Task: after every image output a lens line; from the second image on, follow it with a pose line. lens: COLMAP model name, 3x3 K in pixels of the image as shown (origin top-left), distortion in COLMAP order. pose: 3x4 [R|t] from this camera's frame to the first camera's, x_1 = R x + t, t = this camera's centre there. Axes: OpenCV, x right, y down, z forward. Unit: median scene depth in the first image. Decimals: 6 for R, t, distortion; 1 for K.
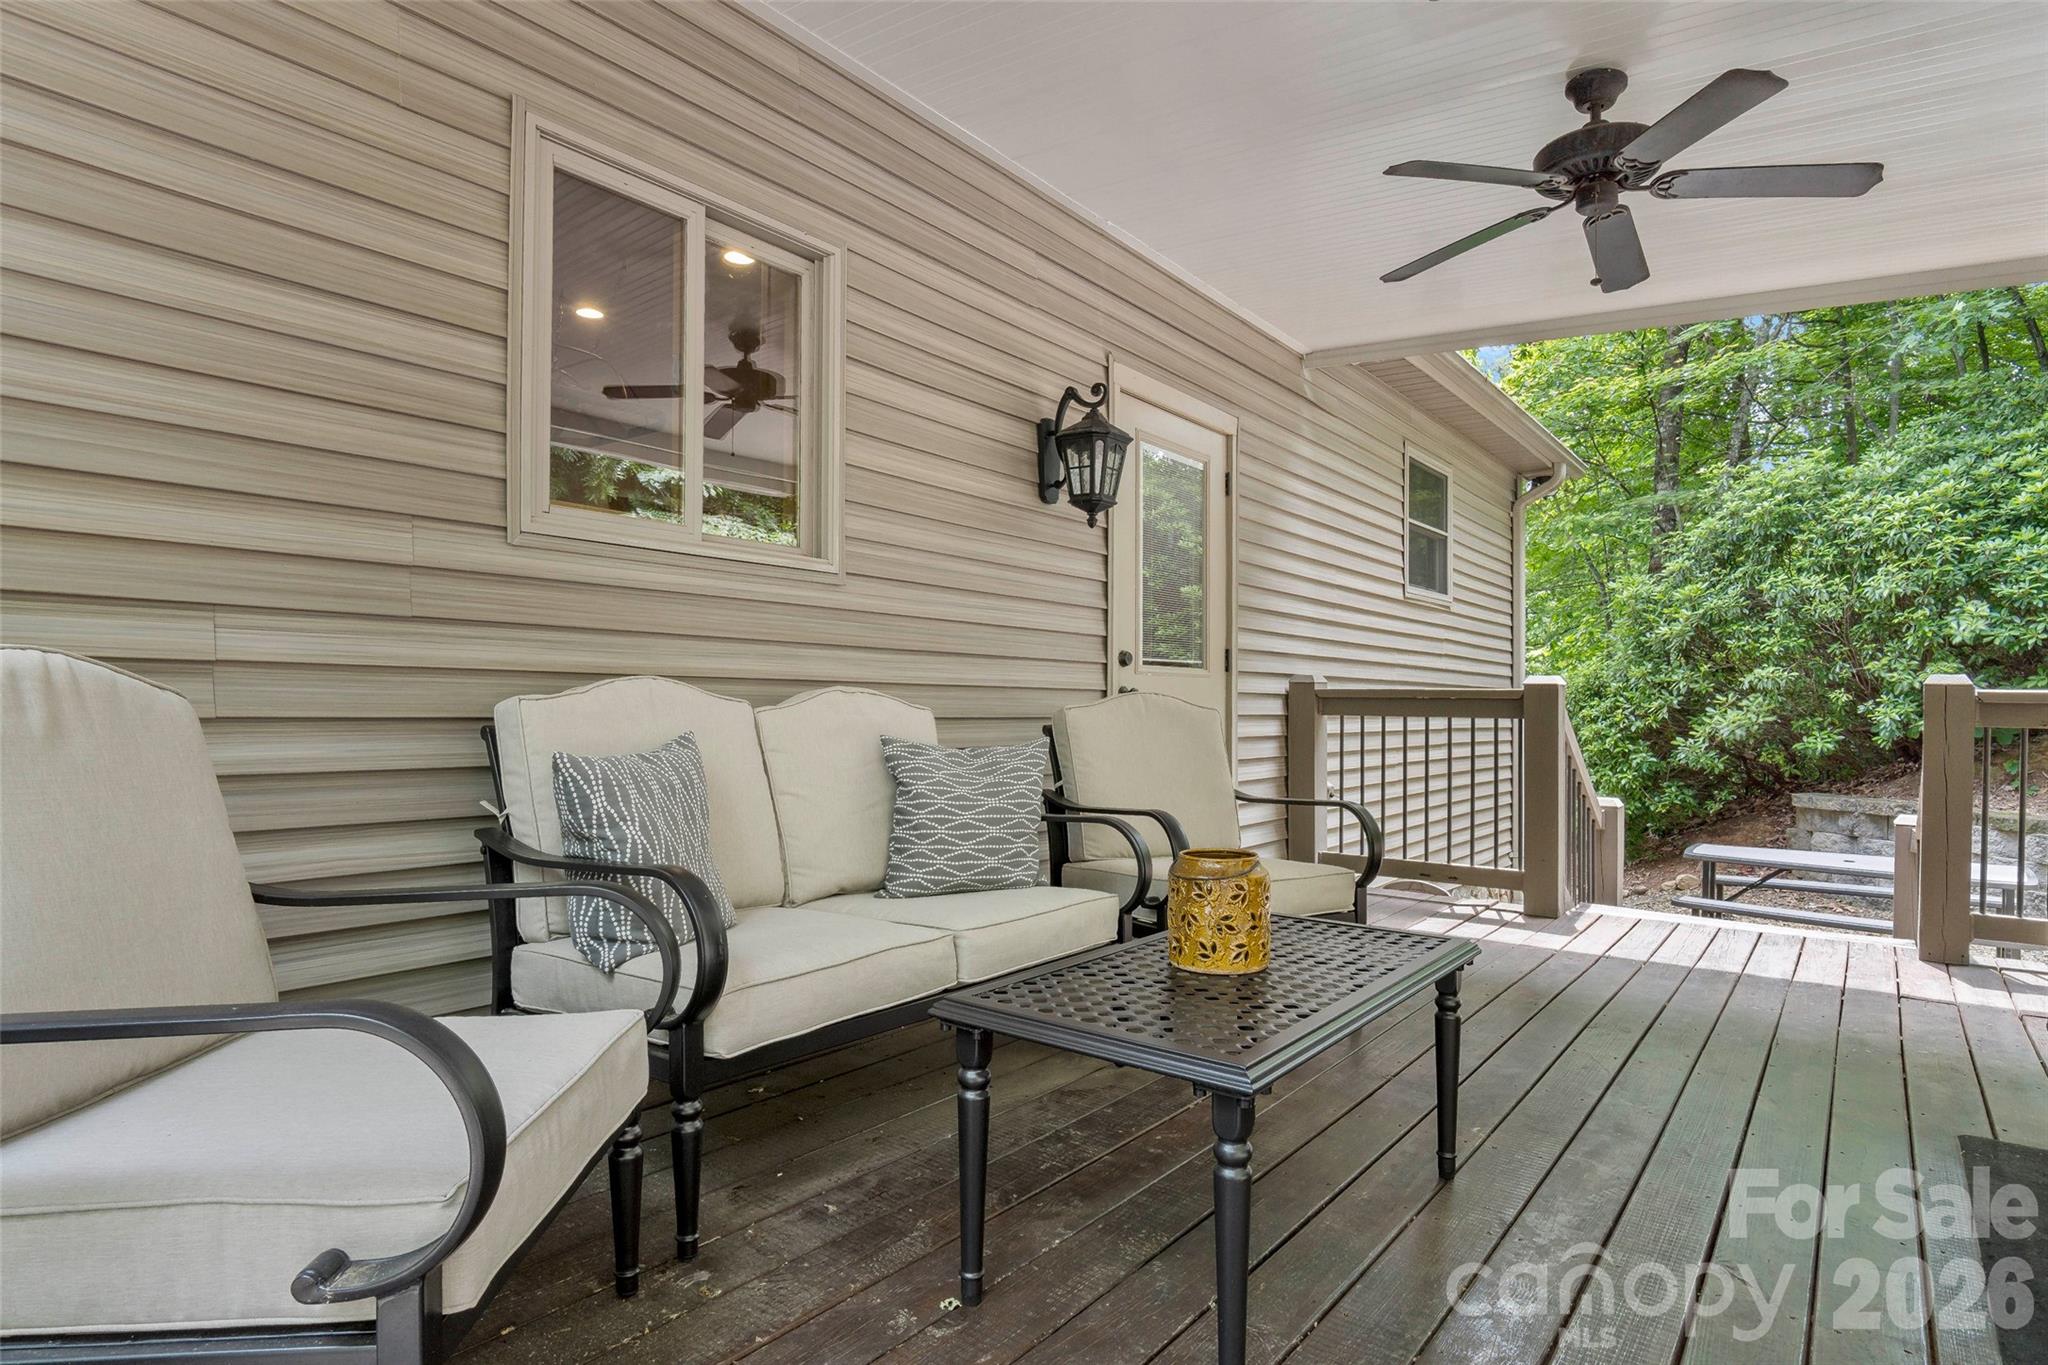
lens RADIAL K [[1117.2, 0, 1036.5], [0, 1117.2, 686.4], [0, 0, 1]] dist [-0.006816, -0.000889]
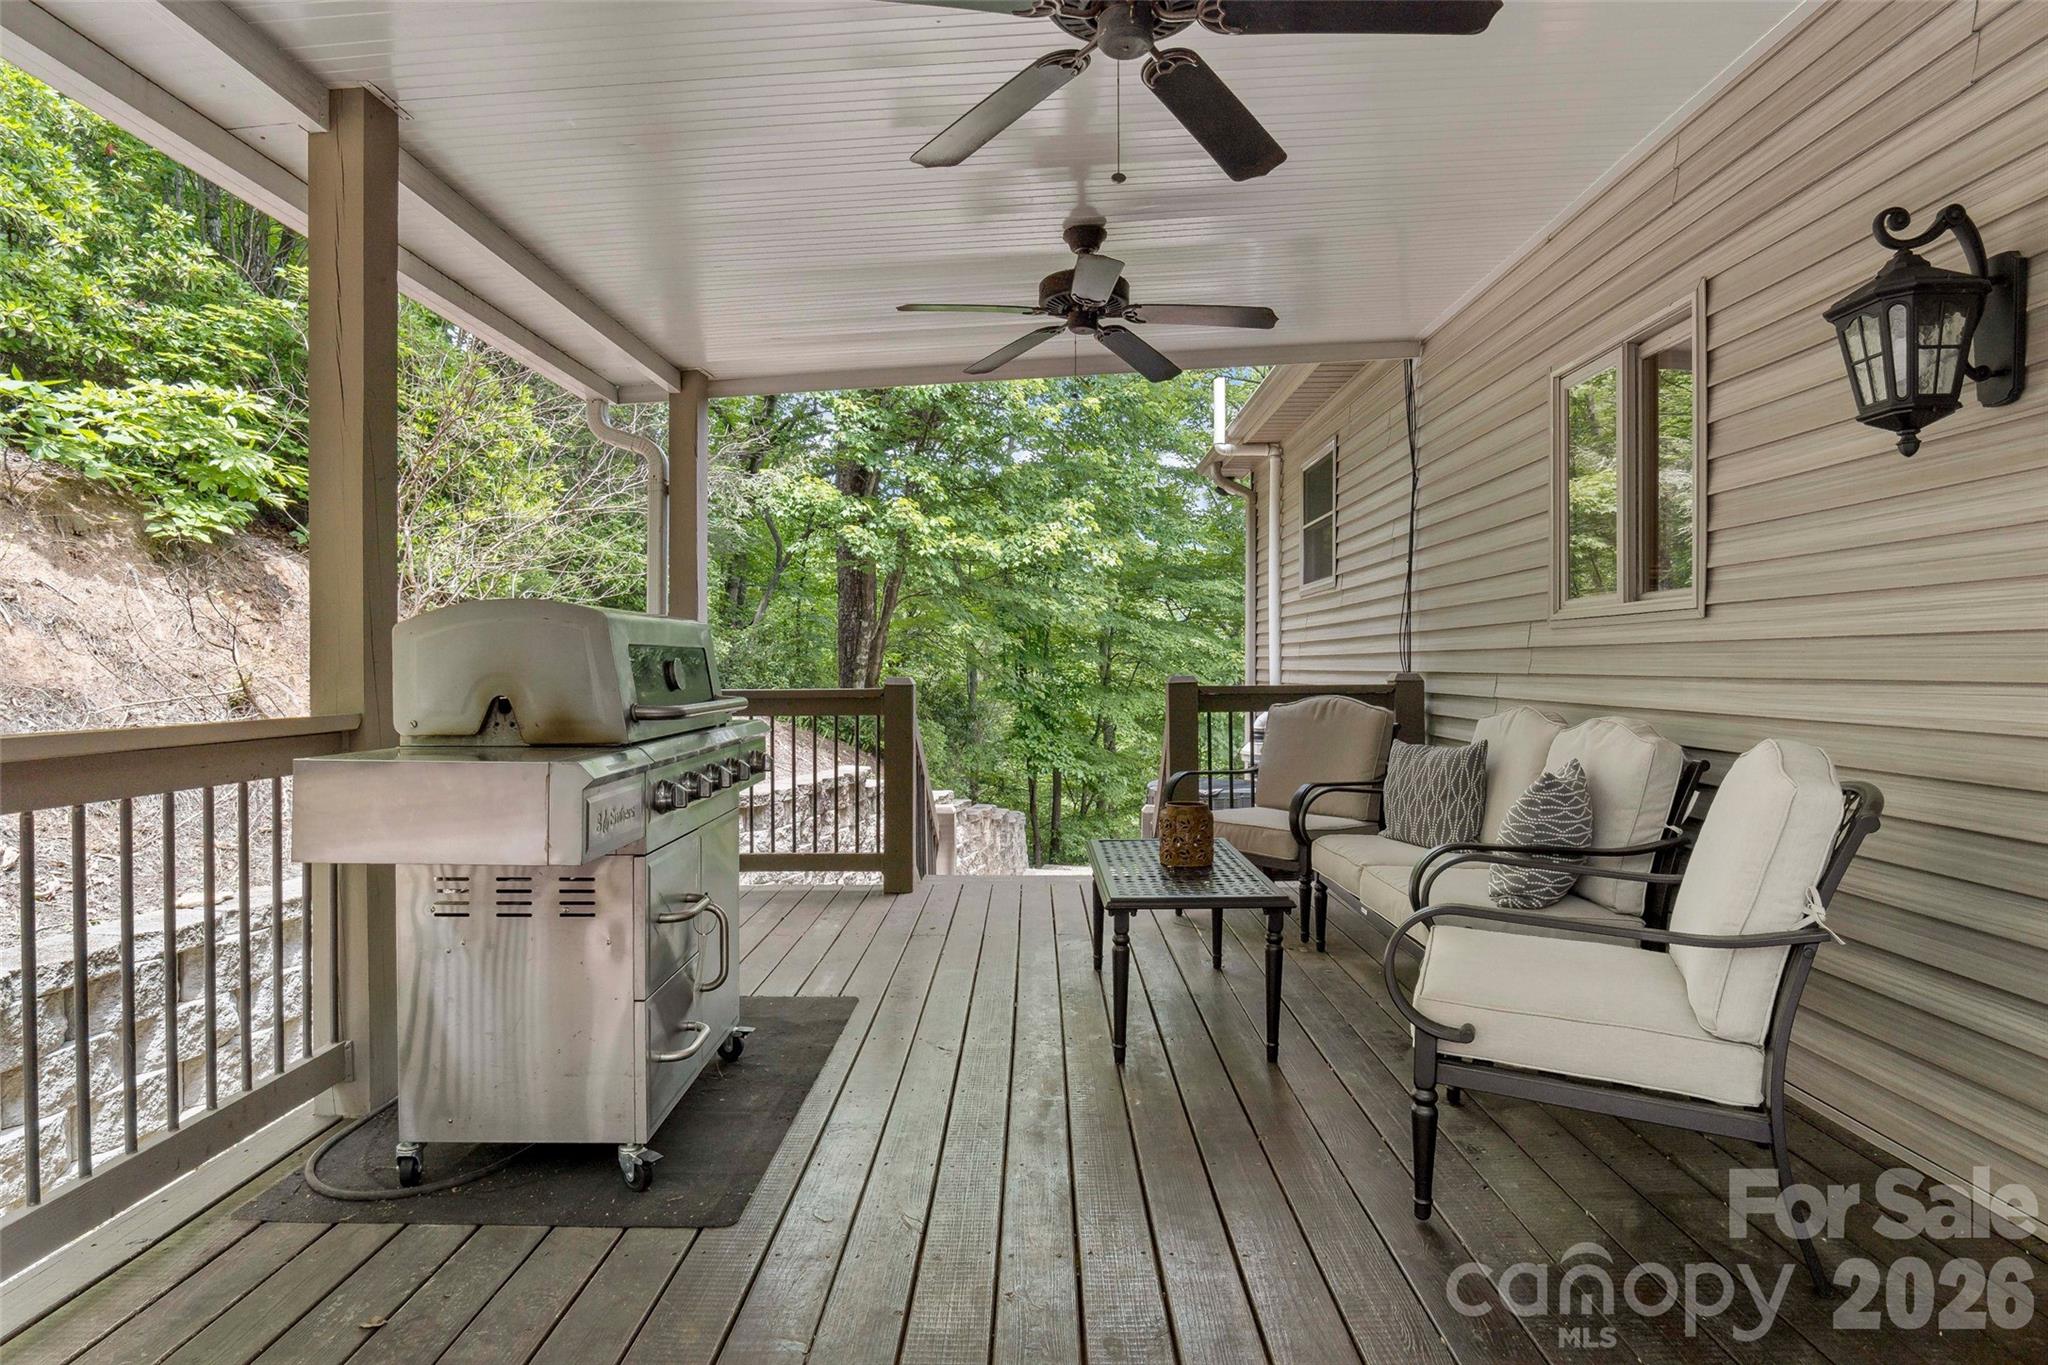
lens RADIAL K [[1117.2, 0, 1025.8], [0, 1117.2, 678.2], [0, 0, 1]] dist [-0.006816, -0.000889]
pose [[-0.804341, -0.007559, -0.594120, 1.174208], [-0.005772, 0.999971, -0.004908, -0.034355], [0.594140, -0.000518, -0.804362, 1.855450]]
